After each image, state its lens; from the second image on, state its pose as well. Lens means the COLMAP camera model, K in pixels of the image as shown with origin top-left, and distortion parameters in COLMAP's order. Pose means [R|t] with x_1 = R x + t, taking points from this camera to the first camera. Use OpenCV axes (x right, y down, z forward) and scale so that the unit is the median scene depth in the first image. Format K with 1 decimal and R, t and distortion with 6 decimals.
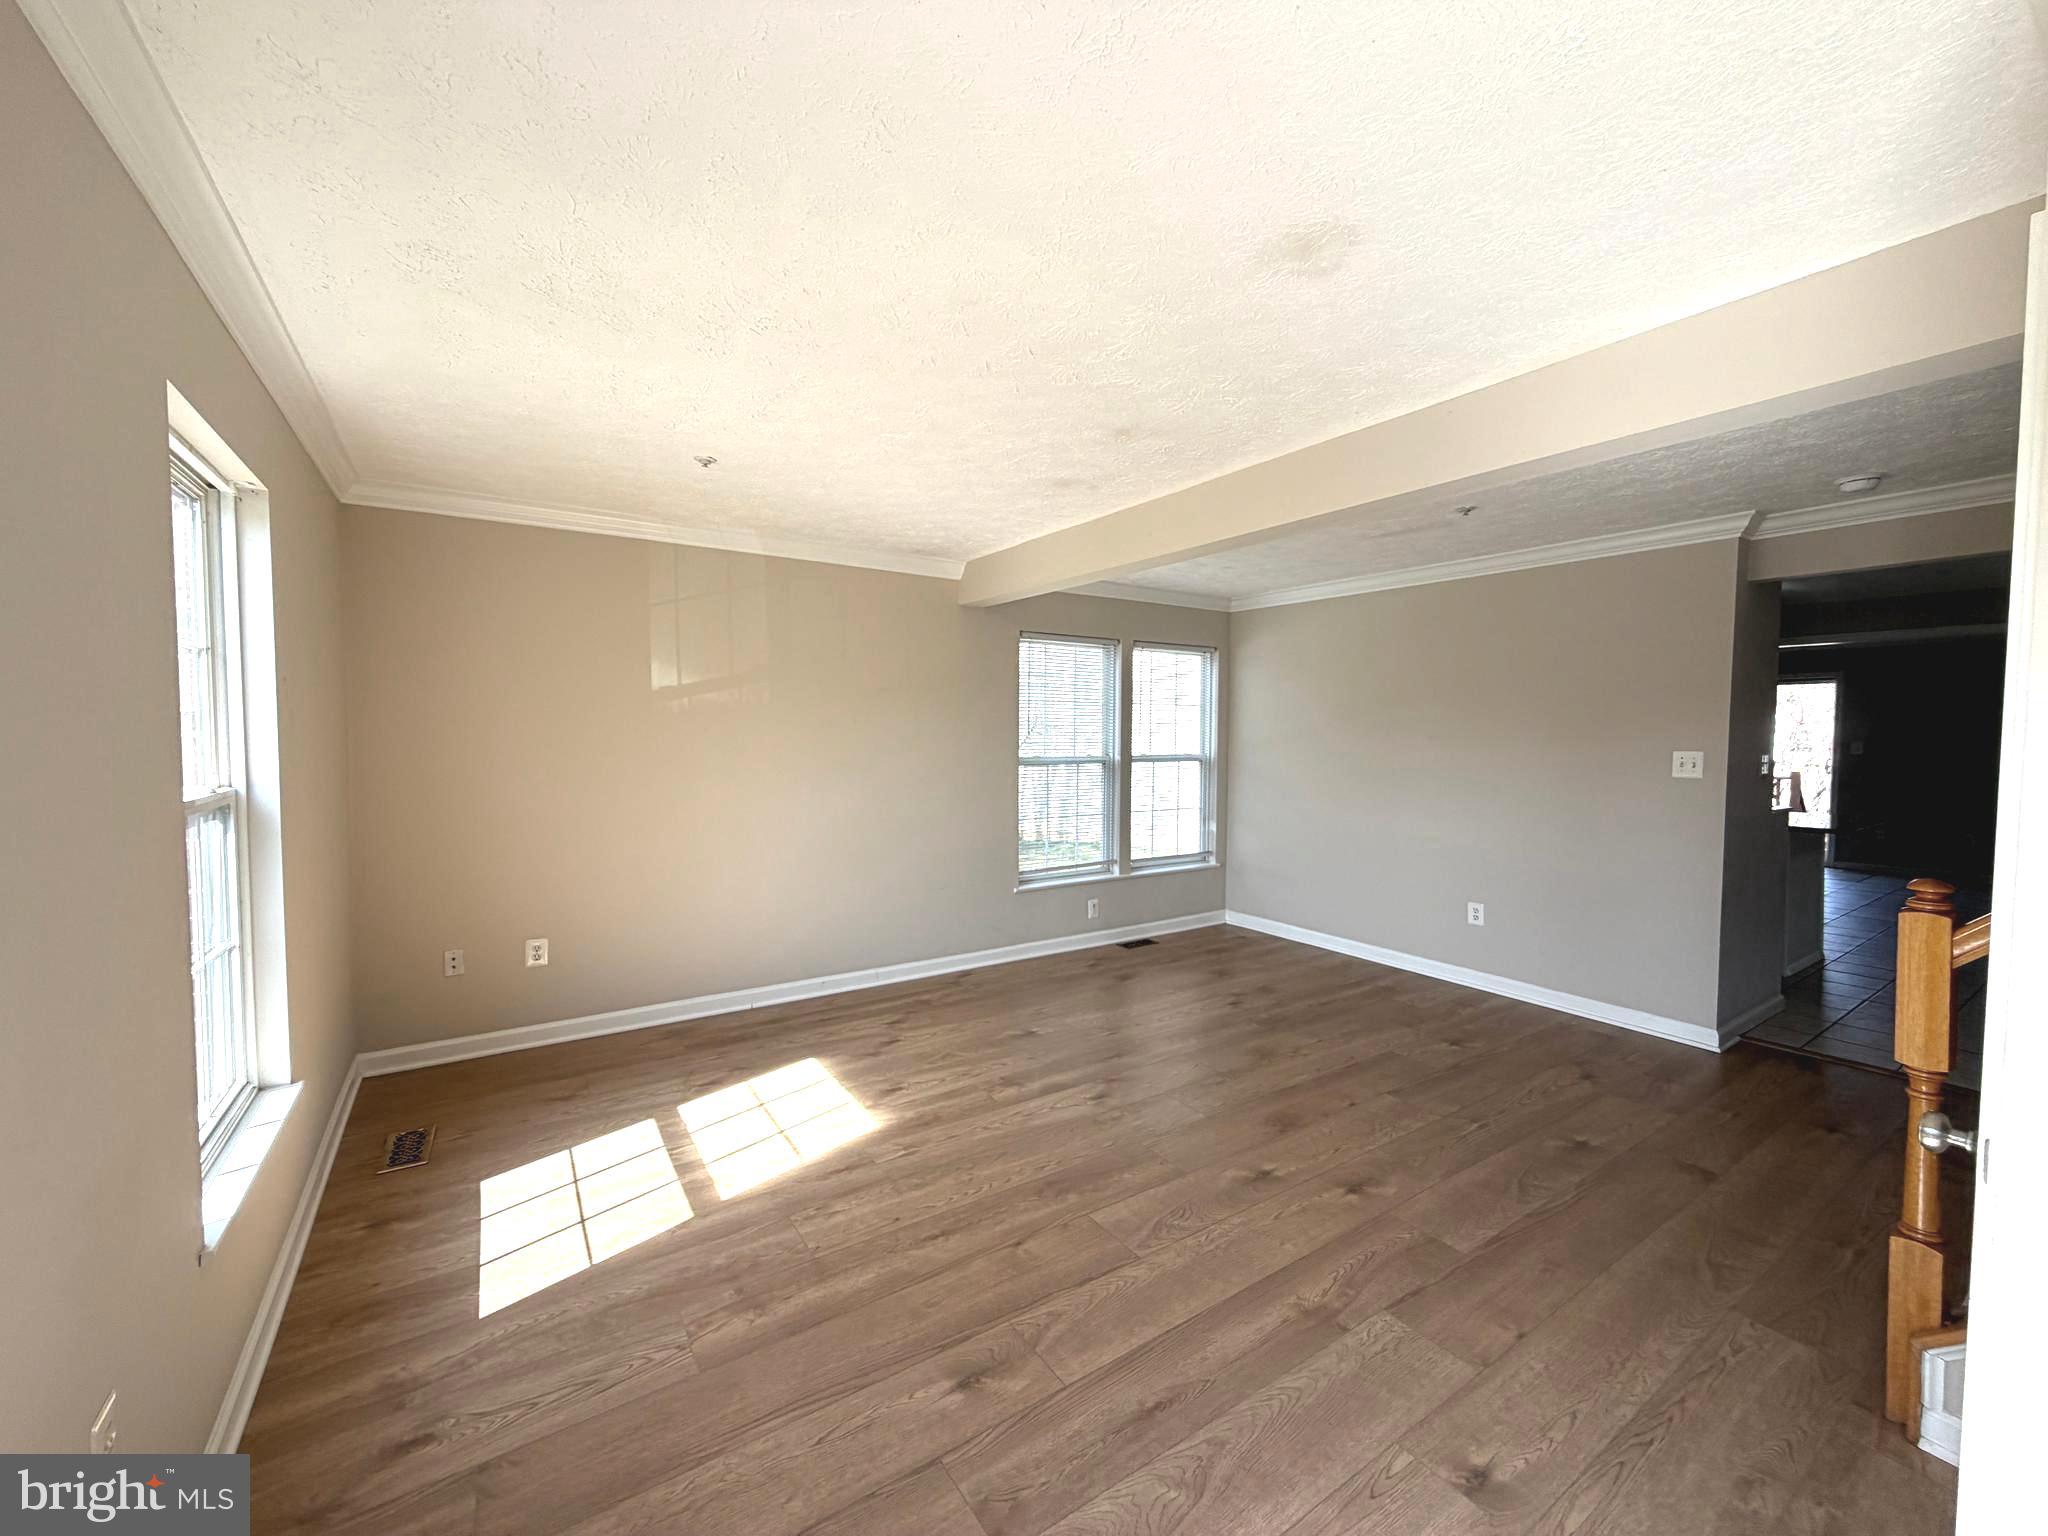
lens RADIAL K [[811.6, 0, 1020.0], [0, 811.6, 766.8], [0, 0, 1]] dist [-0.000962, 0.000107]
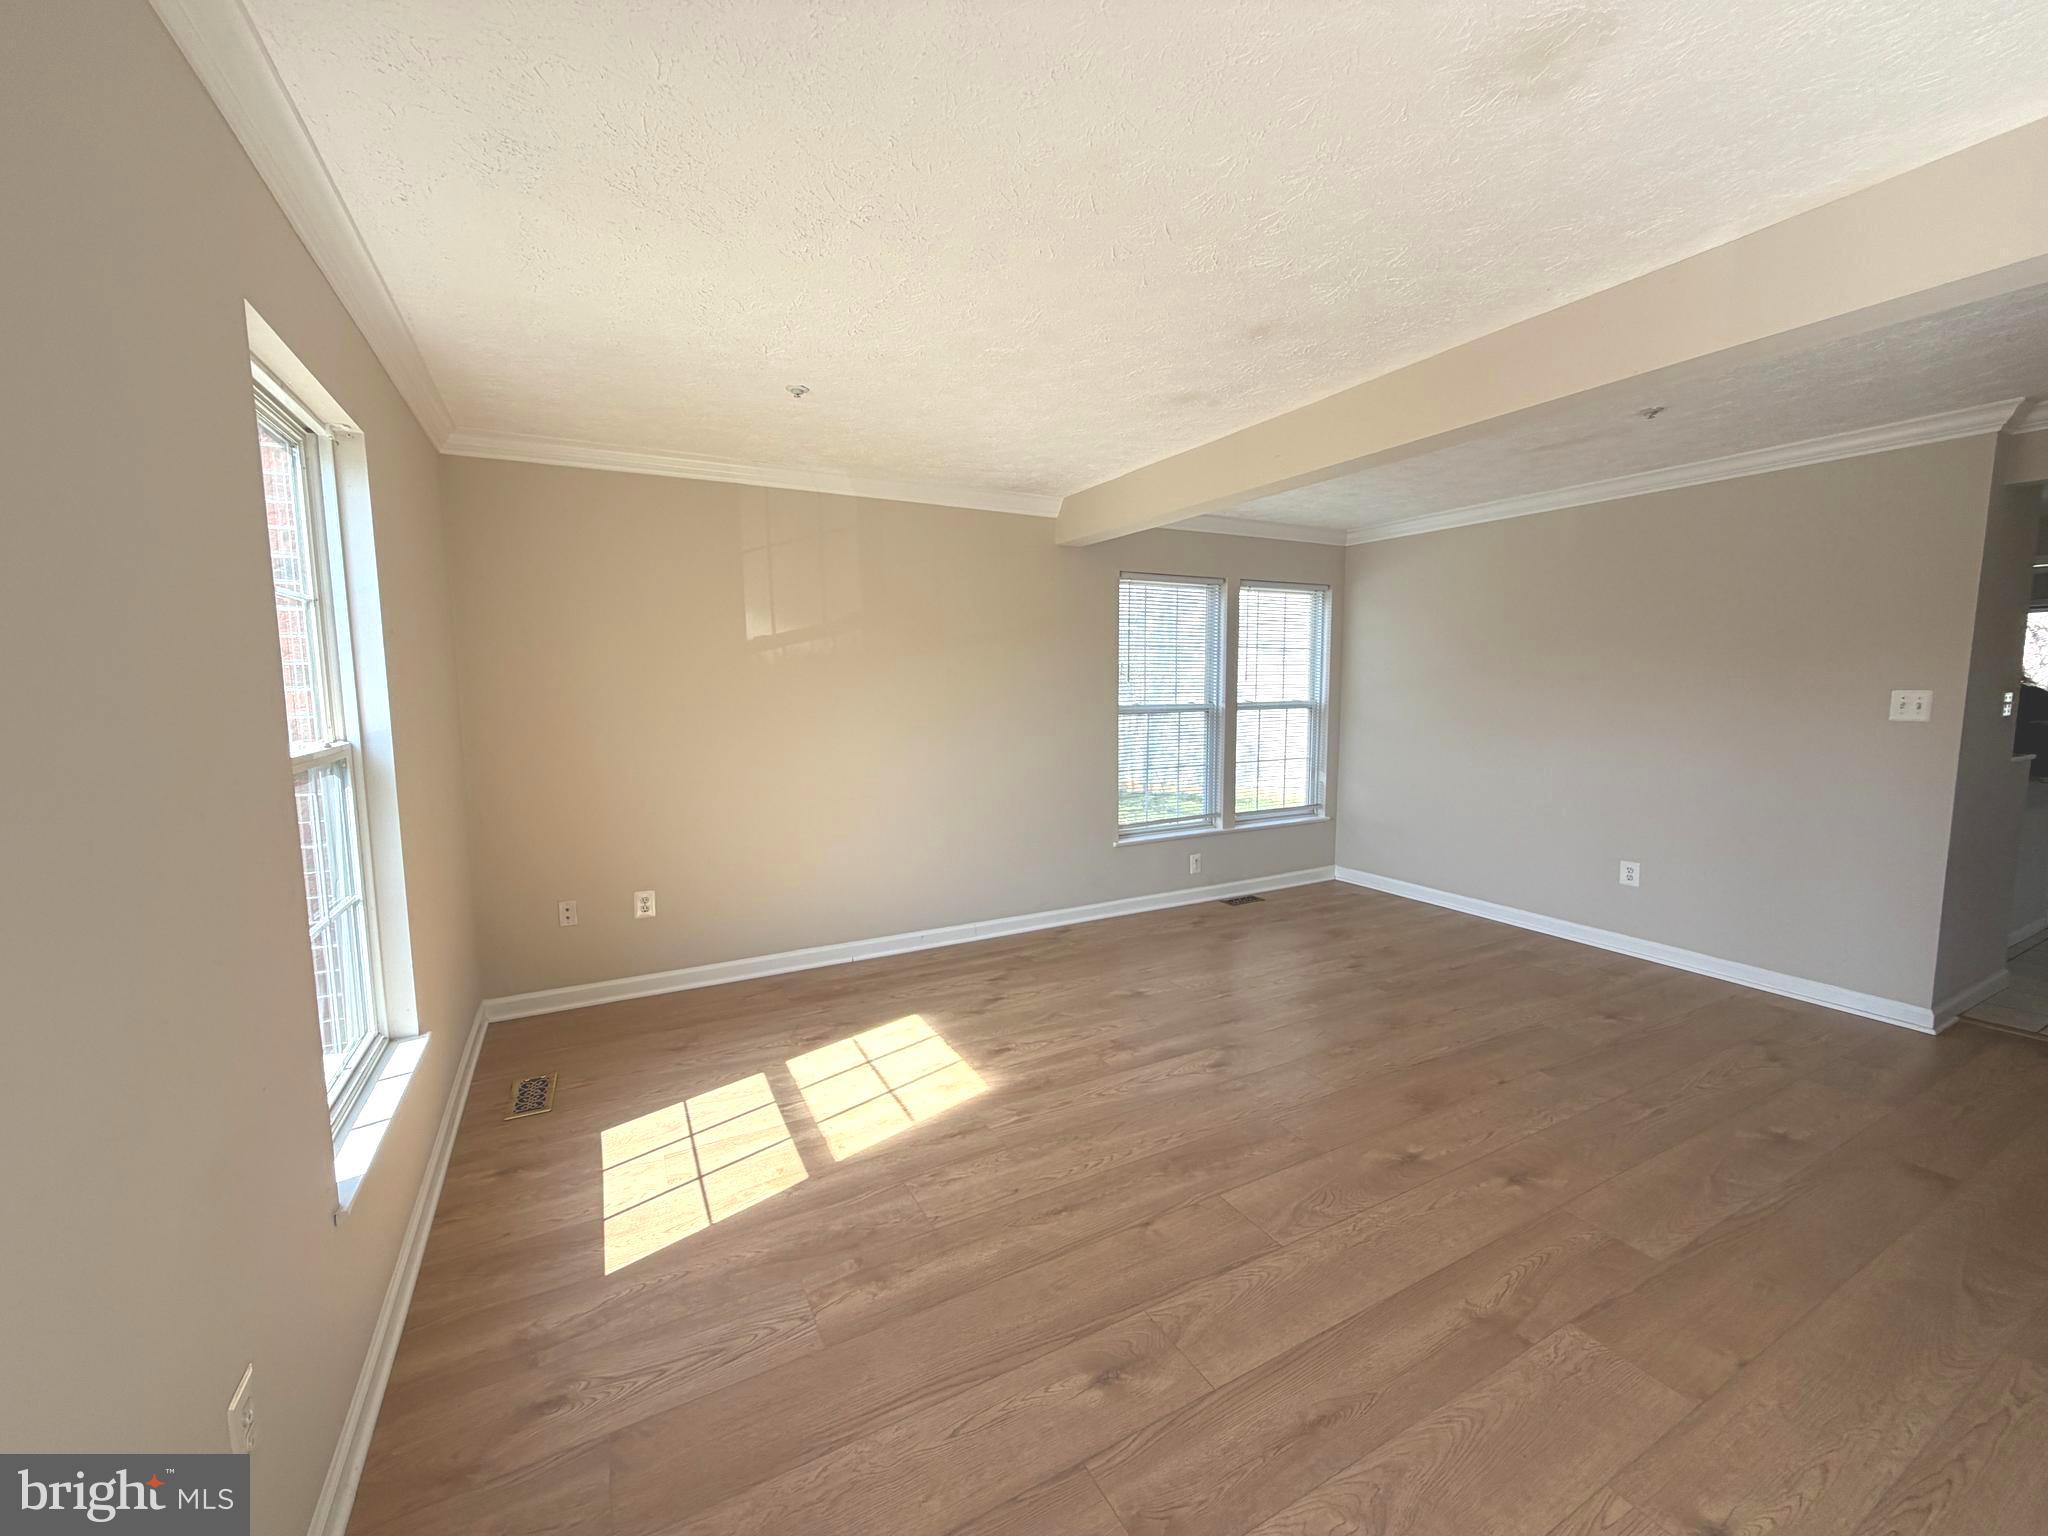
lens RADIAL K [[811.6, 0, 1020.0], [0, 811.6, 766.8], [0, 0, 1]] dist [-0.000962, 0.000107]
pose [[0.995425, -0.002976, -0.095502, -0.044106], [0.008741, 0.998160, 0.060005, 0.002905], [0.095147, -0.060566, 0.993619, 0.067559]]
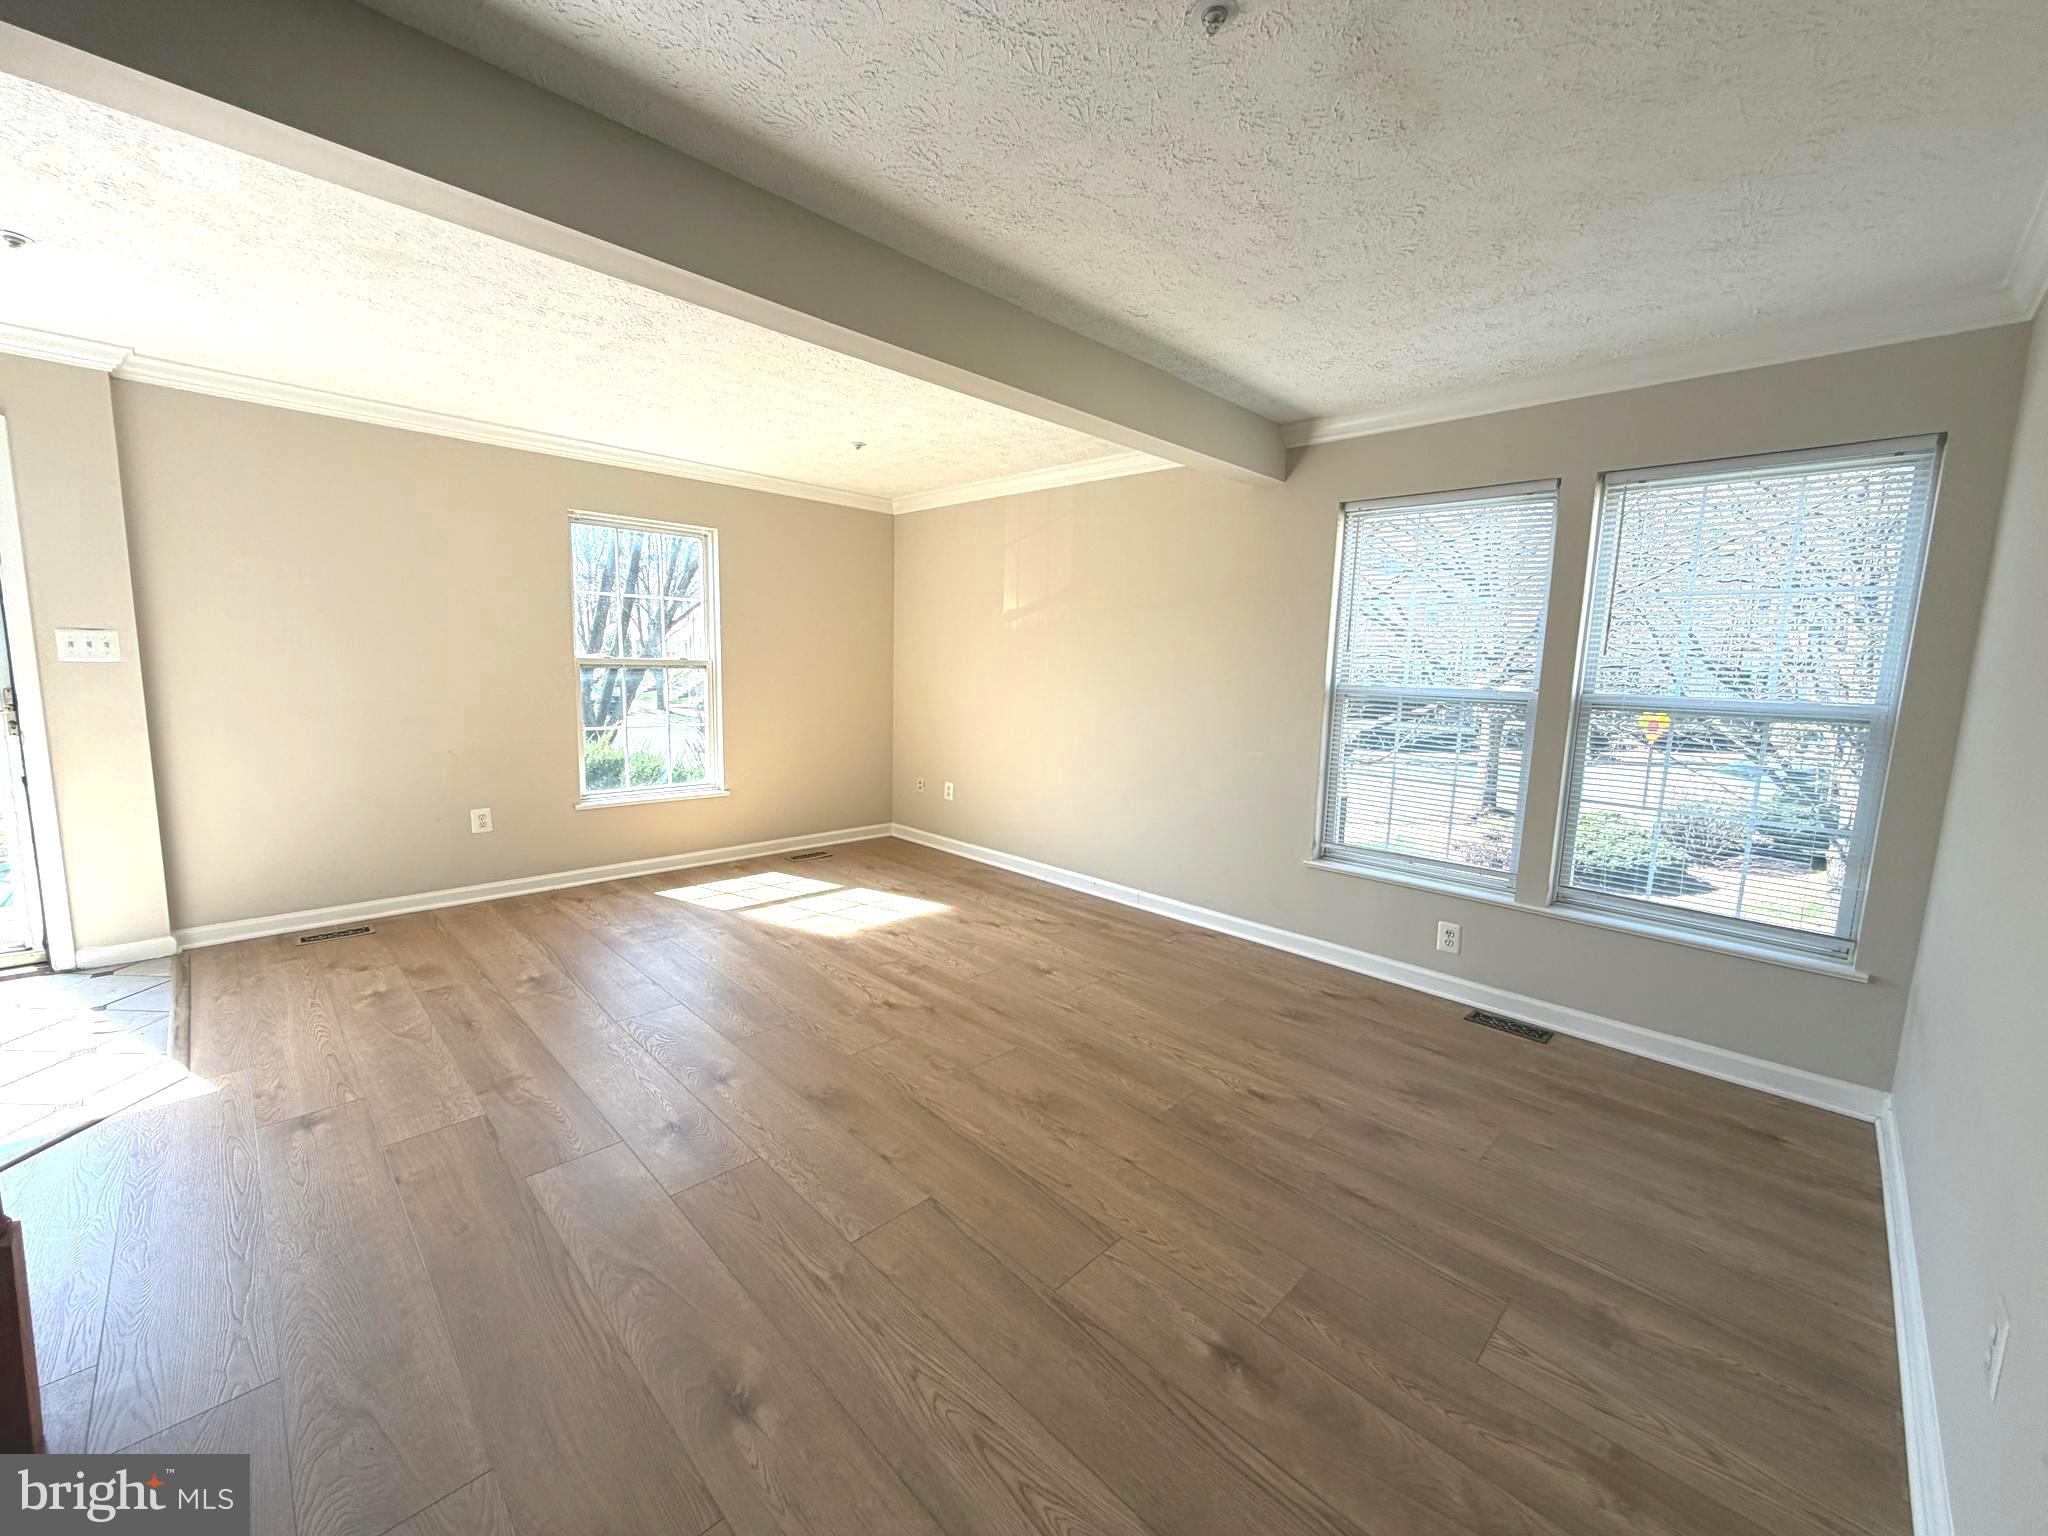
lens RADIAL K [[810.5, 0, 1018.4], [0, 810.5, 766.9], [0, 0, 1]] dist [-0.000368, -0.000094]
pose [[0.199036, 0.129868, -0.971349, 1.131593], [-0.072495, 0.990416, 0.117562, -0.005966], [0.977307, 0.047019, 0.206543, 1.011991]]
